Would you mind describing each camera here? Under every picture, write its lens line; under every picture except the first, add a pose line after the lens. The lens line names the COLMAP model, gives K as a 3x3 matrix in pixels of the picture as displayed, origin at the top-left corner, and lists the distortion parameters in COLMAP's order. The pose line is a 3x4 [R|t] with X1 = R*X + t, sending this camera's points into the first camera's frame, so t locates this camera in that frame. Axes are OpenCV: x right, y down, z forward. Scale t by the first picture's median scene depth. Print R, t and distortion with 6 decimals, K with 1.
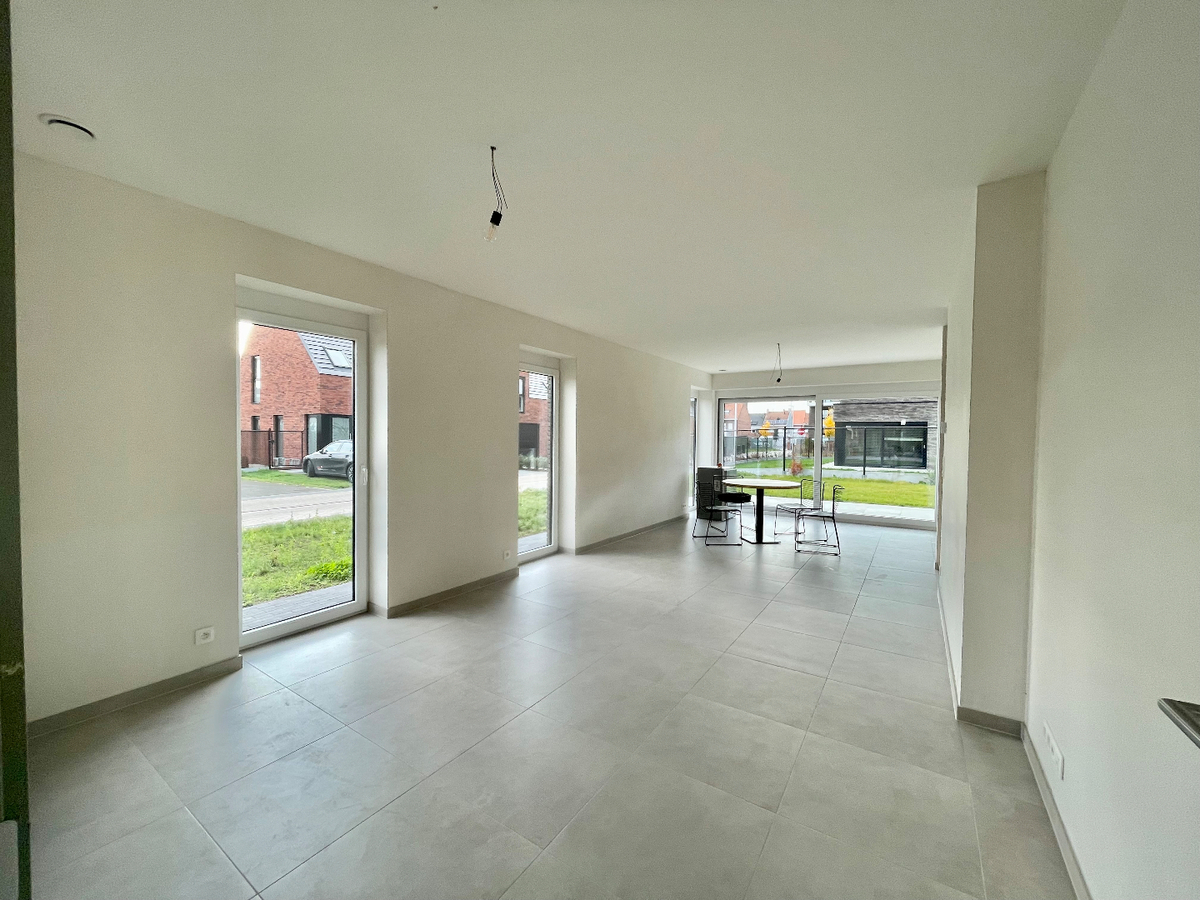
lens RADIAL K [[482.8, 0, 595.2], [0, 482.8, 451.1], [0, 0, 1]] dist [-0.000096, 0.000097]
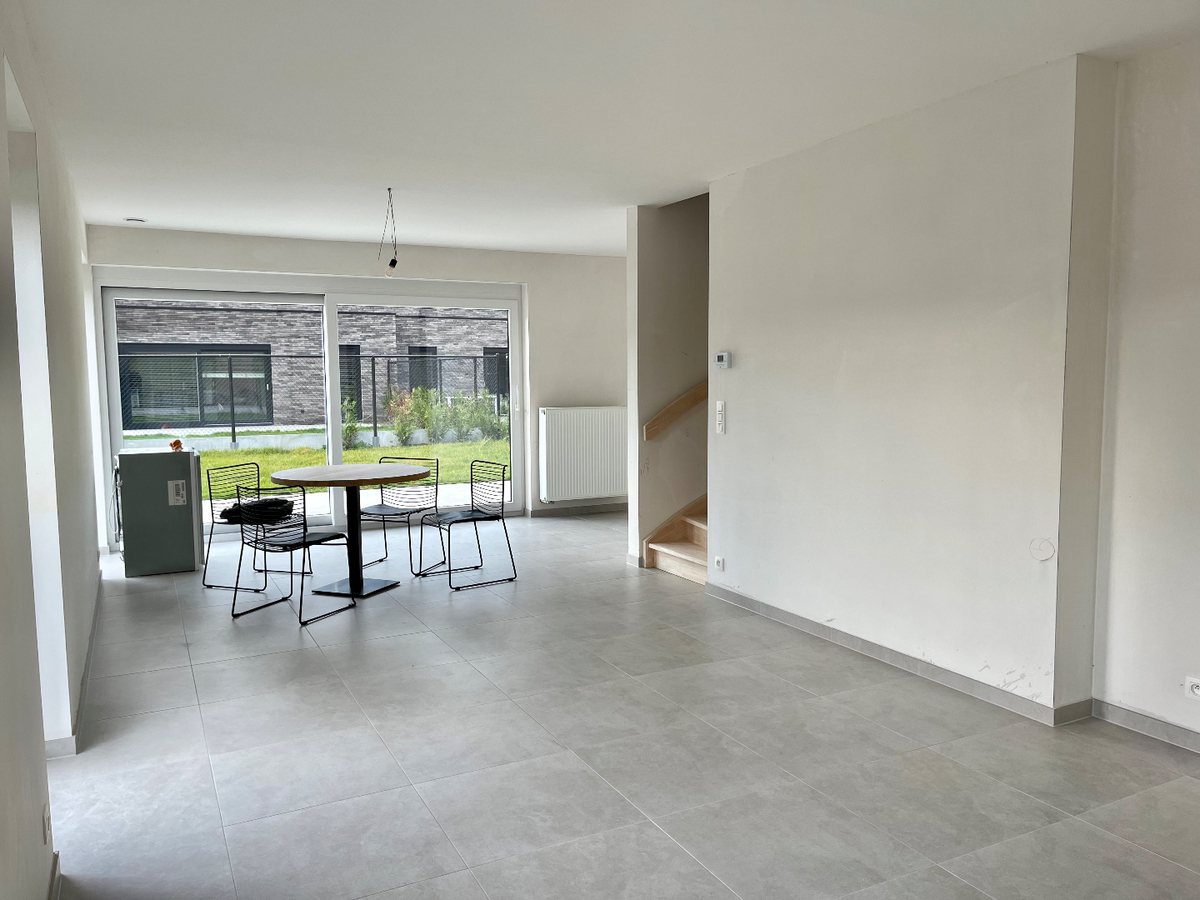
lens RADIAL K [[900.0, 0, 604.0], [0, 900.0, 453.1], [0, 0, 1]] dist [0.116009, -0.152330]
pose [[0.483711, -0.092256, 0.870352, -0.097128], [0.039285, 0.995715, 0.083711, -0.006070], [-0.874346, -0.006300, 0.485263, 0.097134]]
